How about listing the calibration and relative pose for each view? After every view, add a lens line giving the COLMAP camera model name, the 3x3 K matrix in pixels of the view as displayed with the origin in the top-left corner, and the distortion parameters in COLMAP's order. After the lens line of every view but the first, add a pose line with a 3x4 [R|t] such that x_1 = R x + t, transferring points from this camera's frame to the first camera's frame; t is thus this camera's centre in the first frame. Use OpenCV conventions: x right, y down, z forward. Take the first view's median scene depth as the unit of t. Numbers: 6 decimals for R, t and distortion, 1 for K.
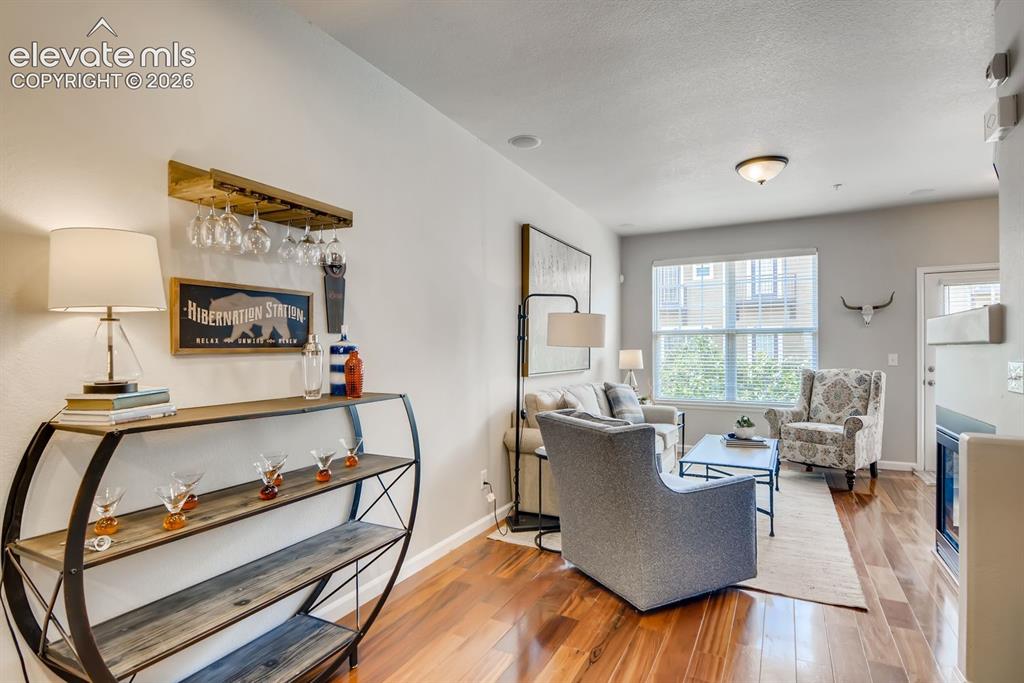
lens RADIAL K [[516.5, 0, 511.8], [0, 516.5, 347.4], [0, 0, 1]] dist [-0.010789, -0.004232]
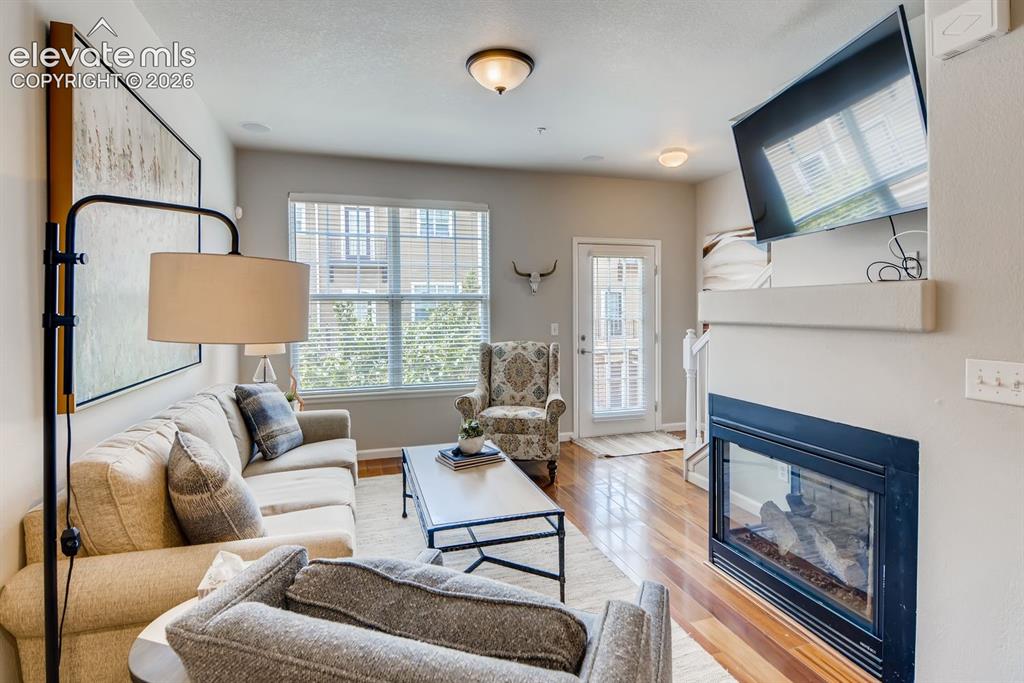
lens RADIAL K [[516.5, 0, 516.2], [0, 516.5, 319.9], [0, 0, 1]] dist [-0.010789, -0.004232]
pose [[0.702016, -0.017627, 0.711943, -0.005928], [0.000694, 0.999710, 0.024068, -0.018579], [-0.712161, -0.016401, 0.701825, 0.380351]]
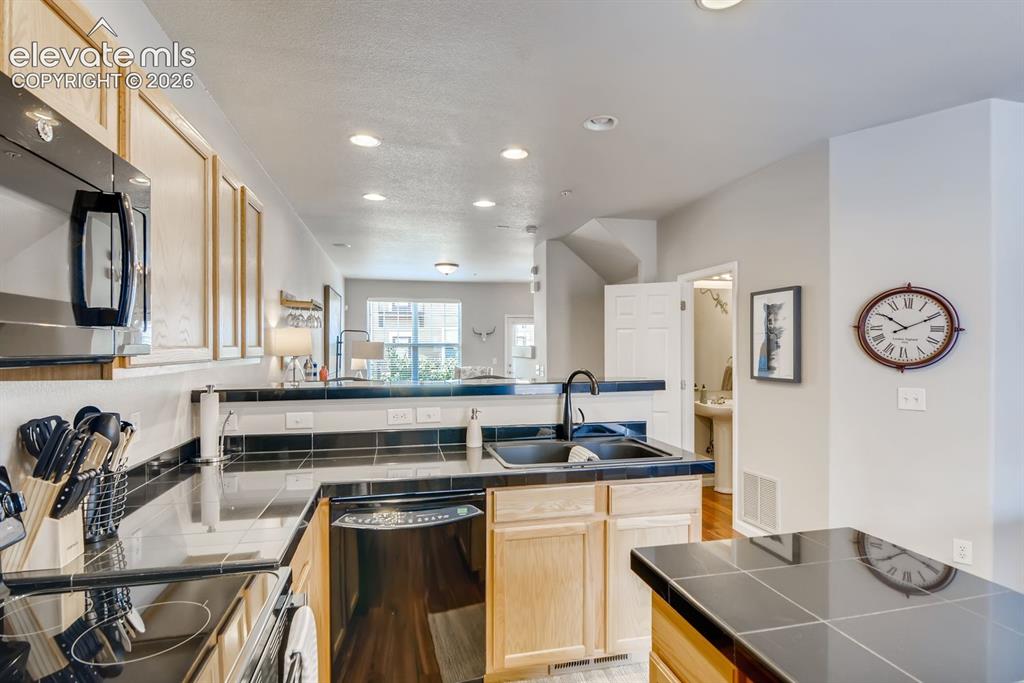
lens RADIAL K [[516.5, 0, 520.2], [0, 516.5, 342.6], [0, 0, 1]] dist [-0.010789, -0.004232]
pose [[0.747310, 0.003685, 0.664465, -0.500827], [-0.000684, 0.999988, -0.004777, -0.038297], [-0.664475, 0.003115, 0.747304, -0.542639]]
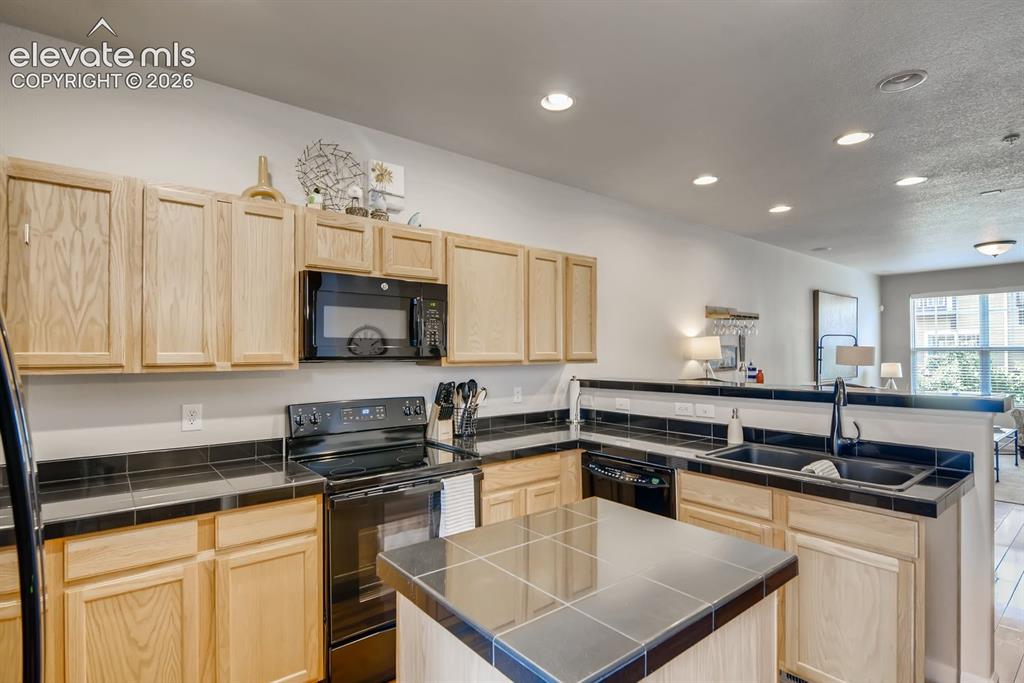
lens RADIAL K [[516.5, 0, 505.5], [0, 516.5, 348.8], [0, 0, 1]] dist [-0.010789, -0.004232]
pose [[0.917423, -0.006349, -0.397862, -0.191141], [0.005473, 0.999979, -0.003337, -0.040251], [0.397875, 0.000884, 0.917439, -0.751484]]
